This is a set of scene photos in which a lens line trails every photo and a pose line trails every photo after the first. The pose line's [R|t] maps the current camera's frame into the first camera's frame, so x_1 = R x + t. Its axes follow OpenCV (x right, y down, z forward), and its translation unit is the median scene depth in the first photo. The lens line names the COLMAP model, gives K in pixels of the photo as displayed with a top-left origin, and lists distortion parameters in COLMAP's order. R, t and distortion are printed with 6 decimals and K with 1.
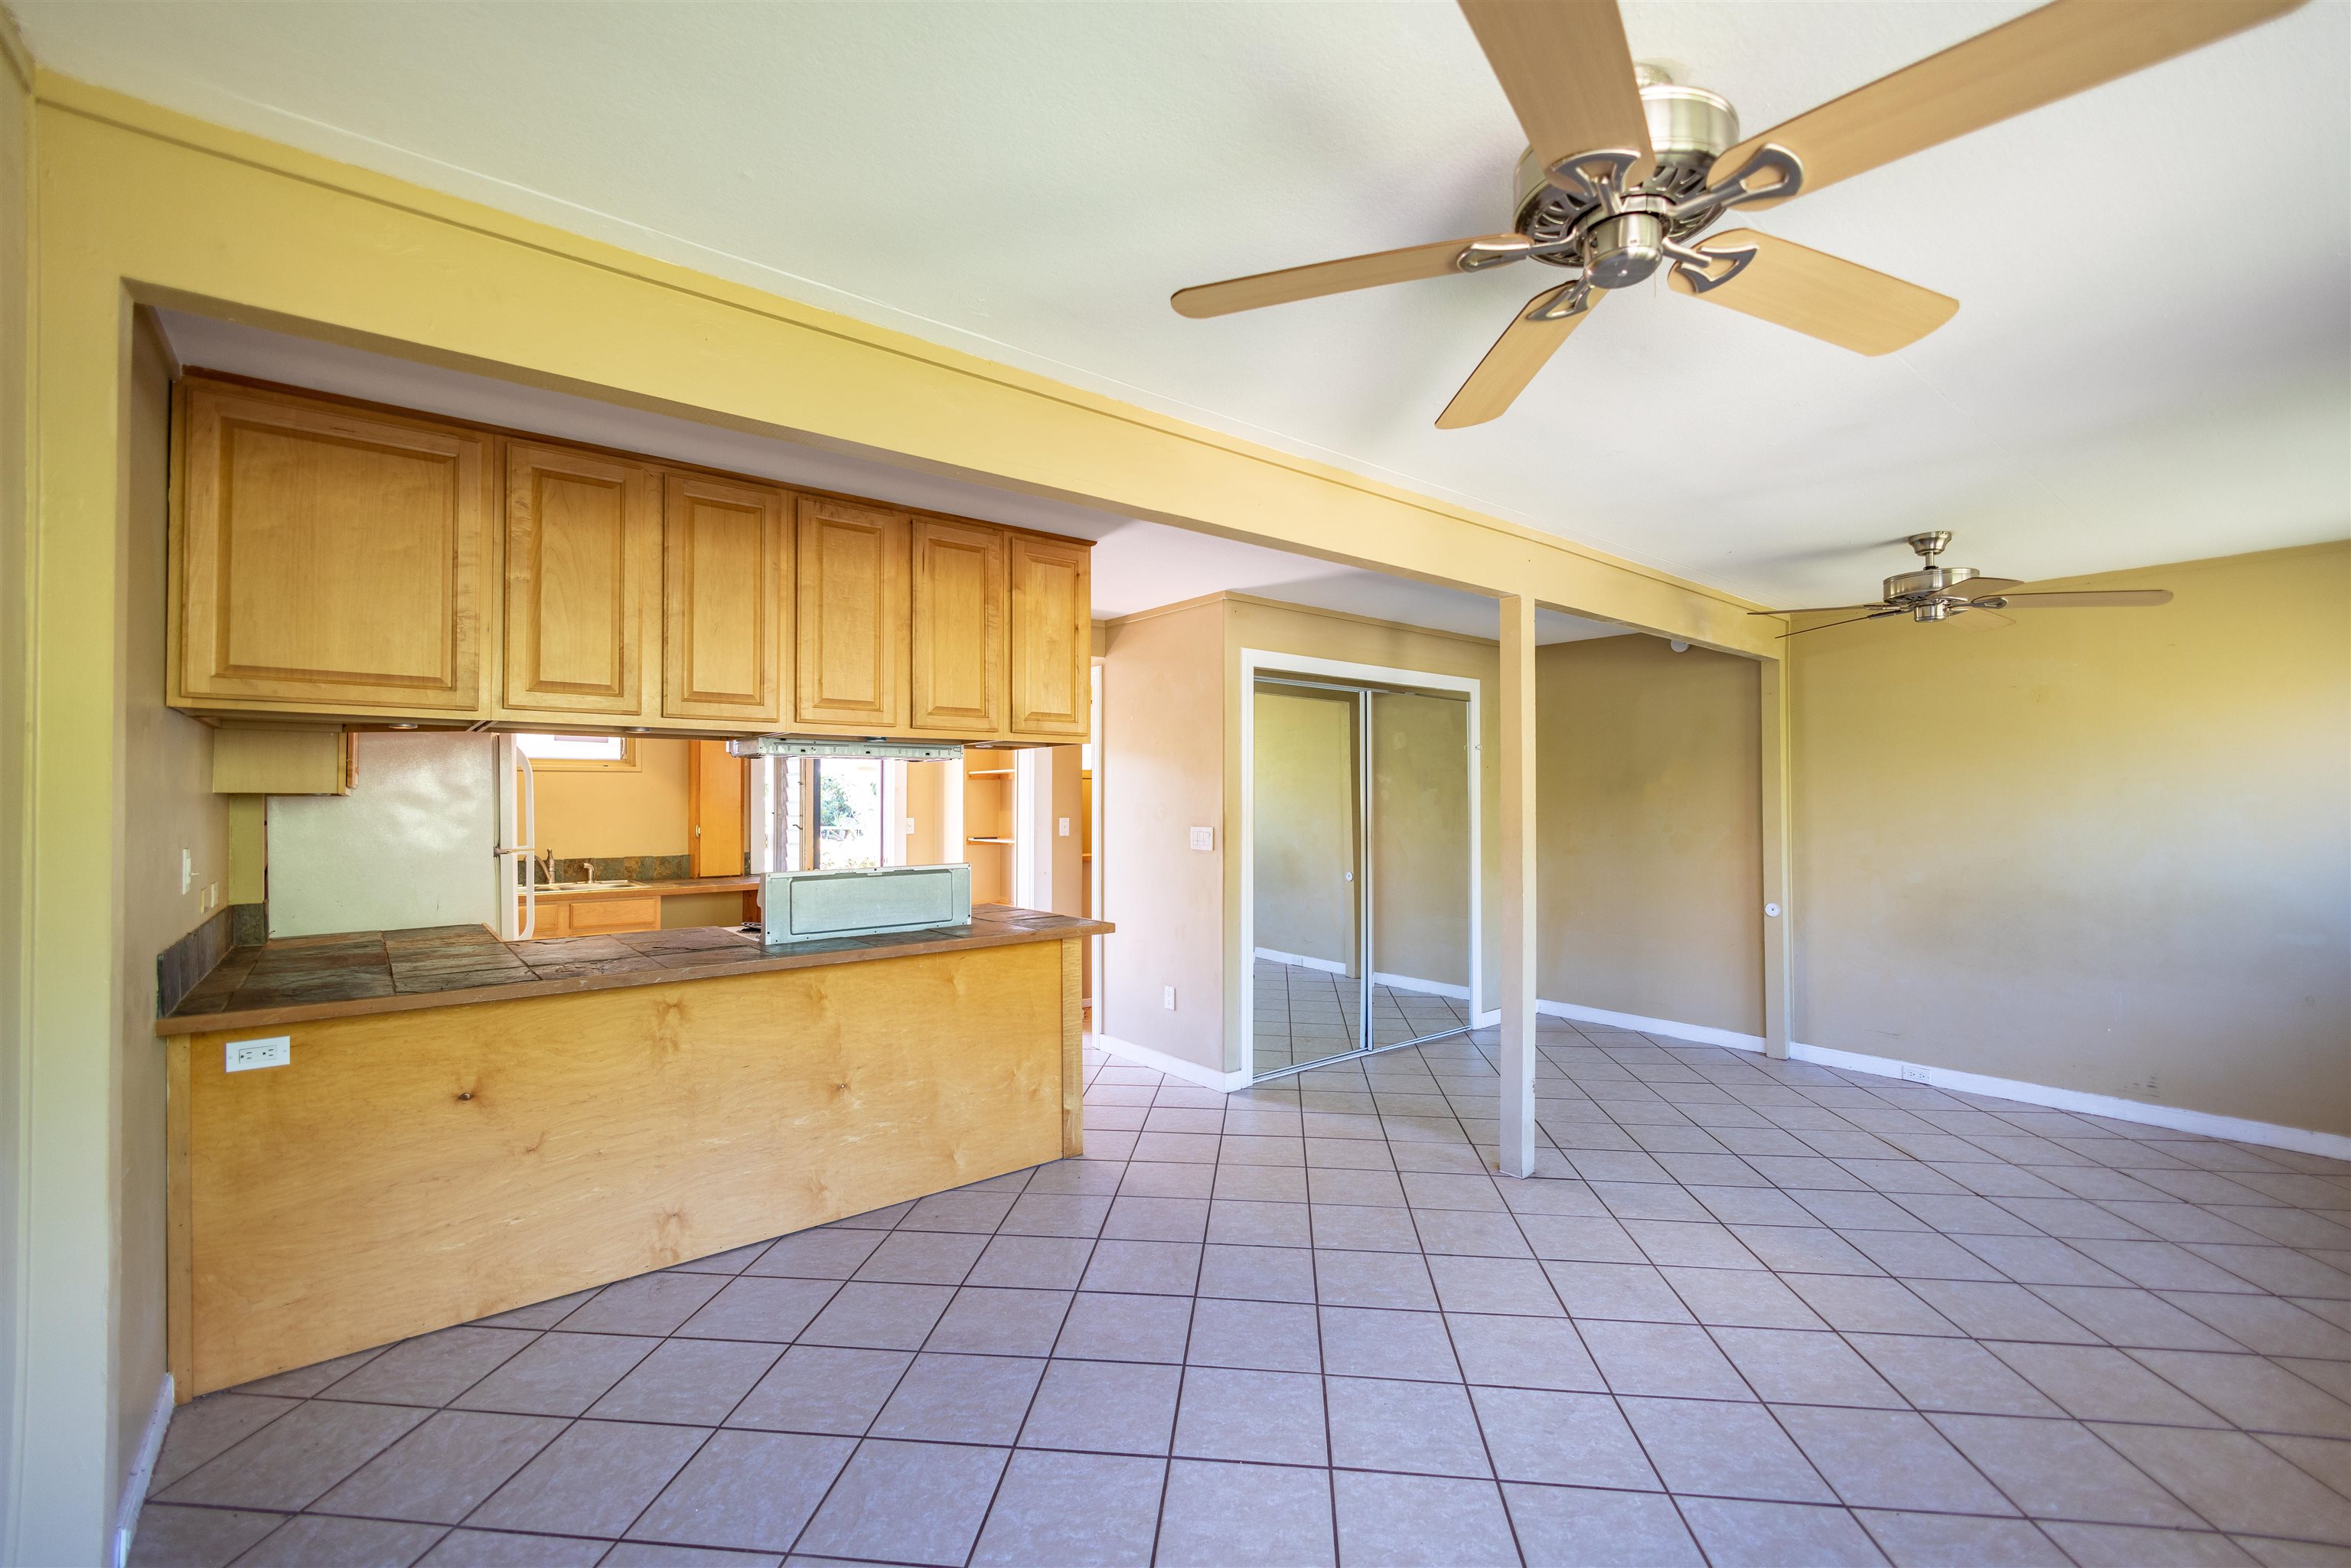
lens RADIAL K [[993.0, 0, 1169.6], [0, 993.0, 783.3], [0, 0, 1]] dist [-0.003163, 0.000996]
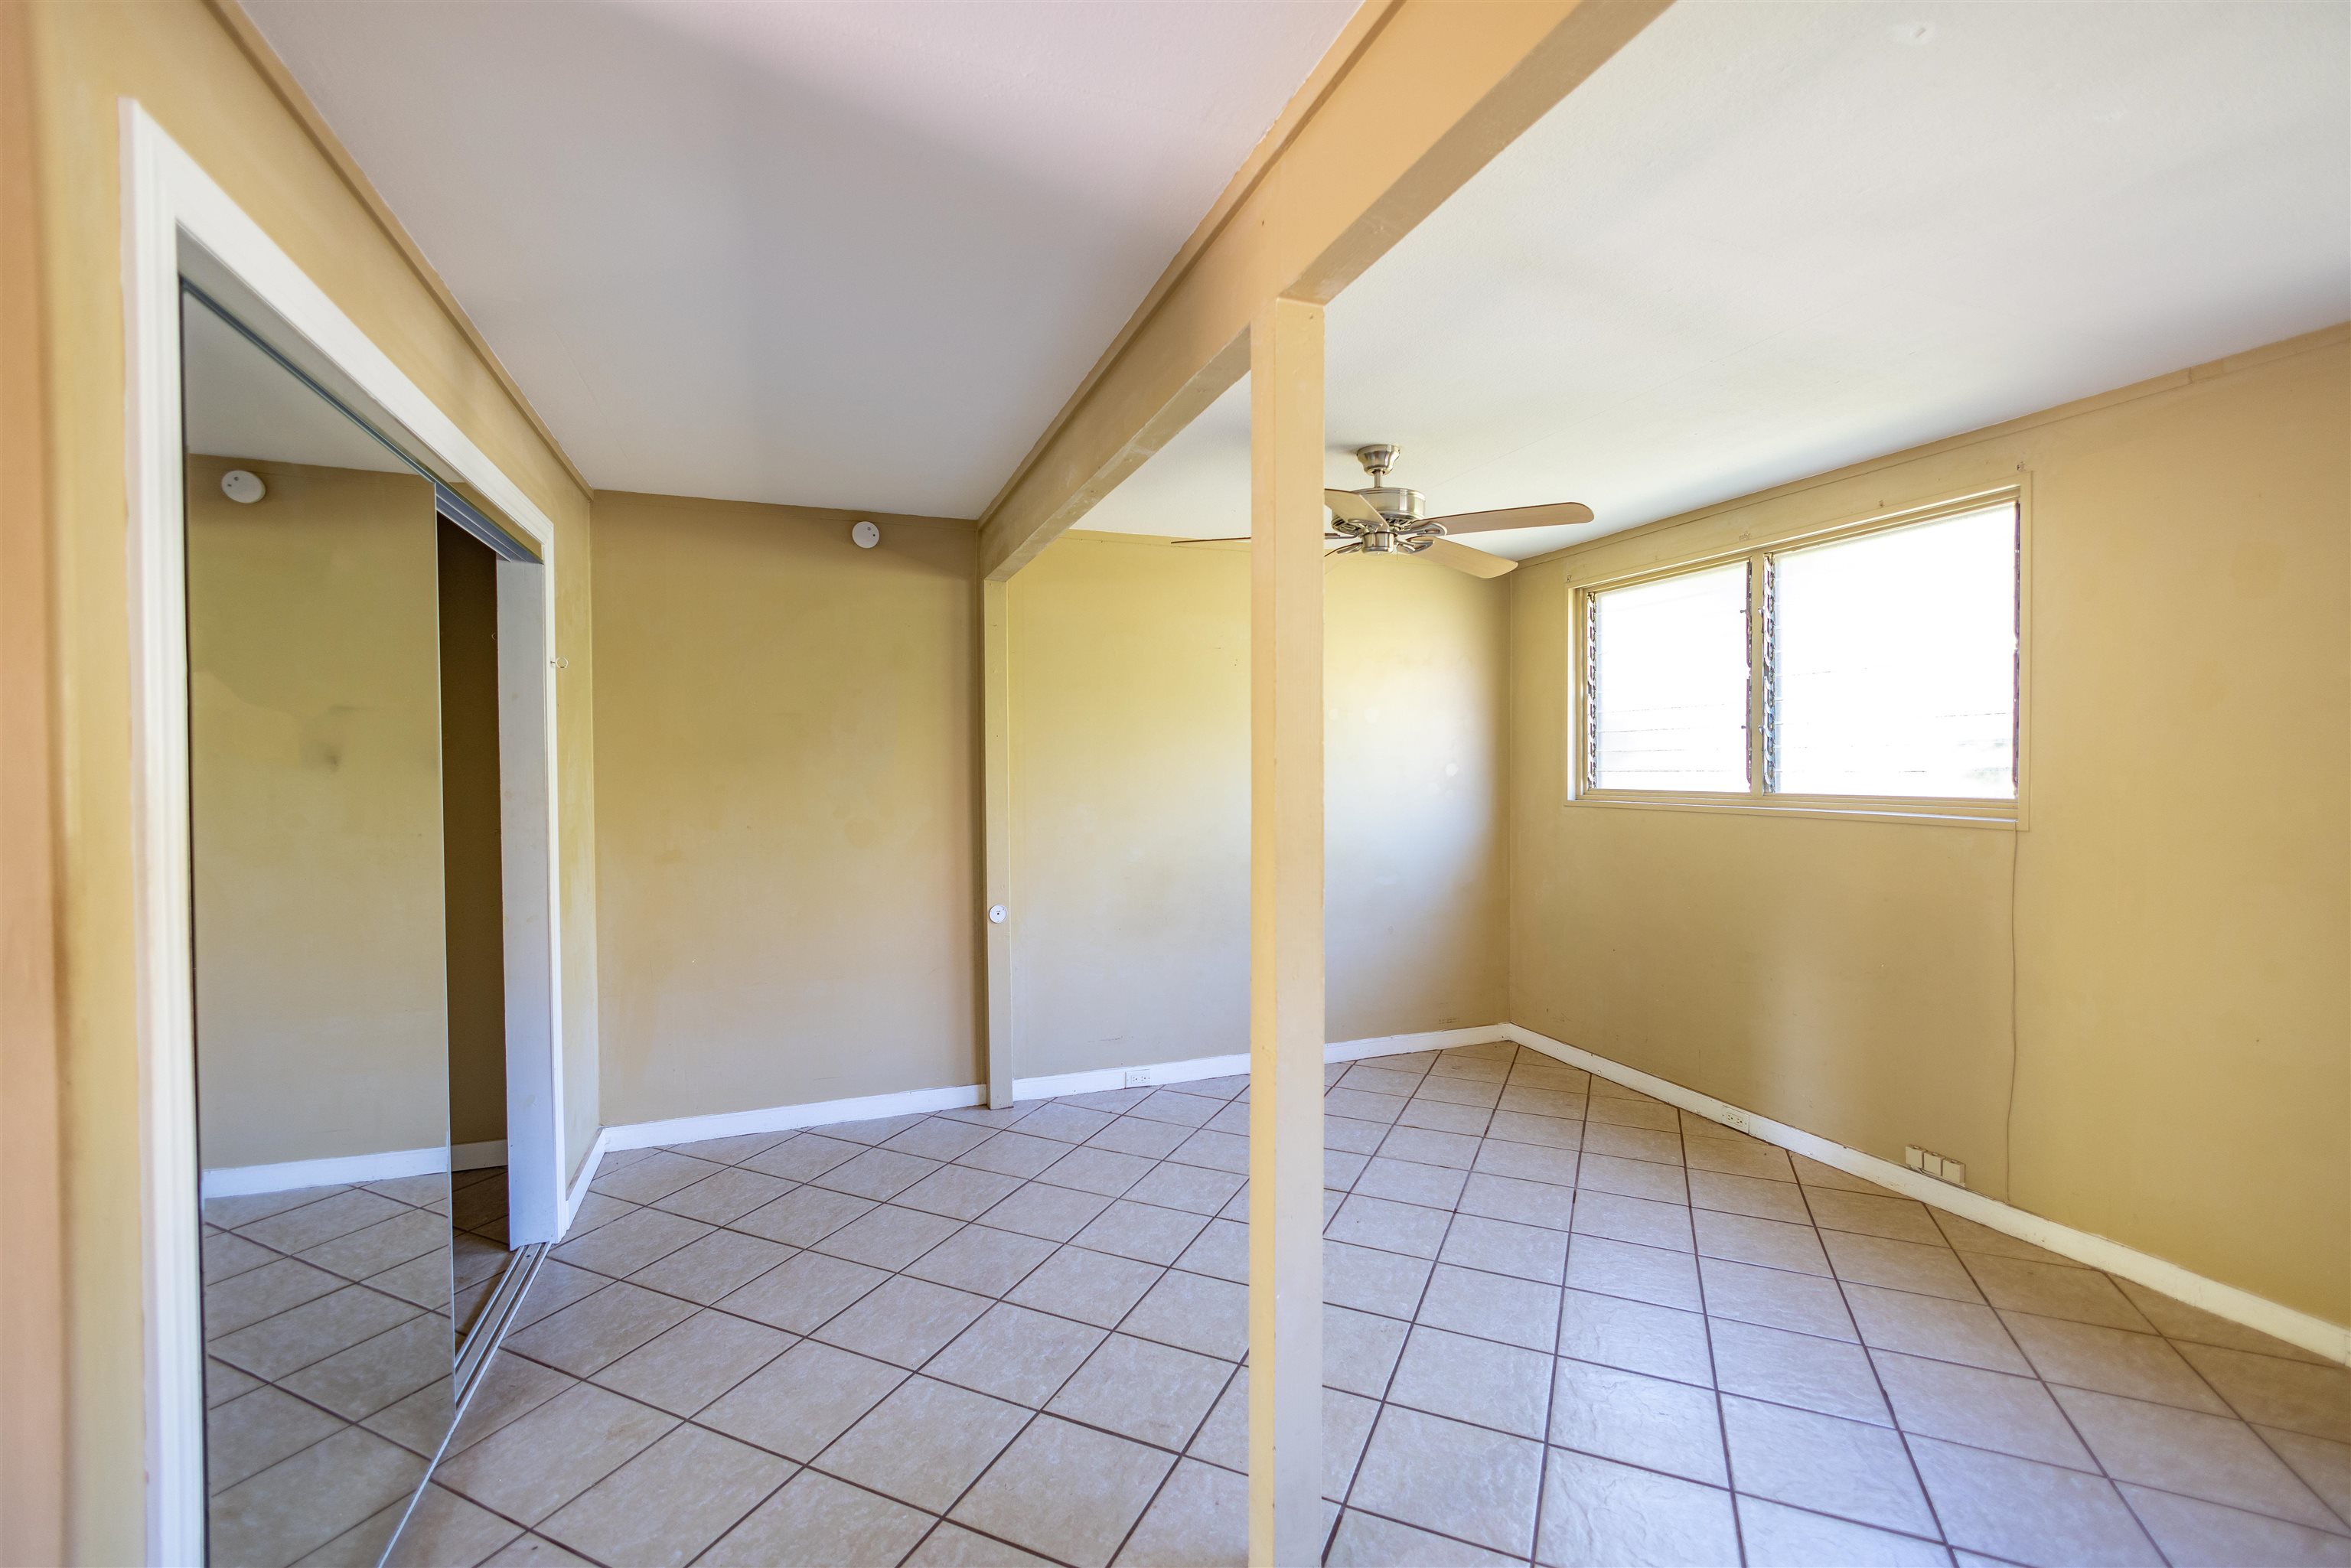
lens RADIAL K [[993.0, 0, 1174.2], [0, 993.0, 782.0], [0, 0, 1]] dist [-0.003163, 0.000996]
pose [[0.318857, -0.012975, 0.947714, -0.081572], [-0.012106, 0.999769, 0.017761, 0.016352], [-0.947726, -0.017136, 0.318626, 0.810271]]
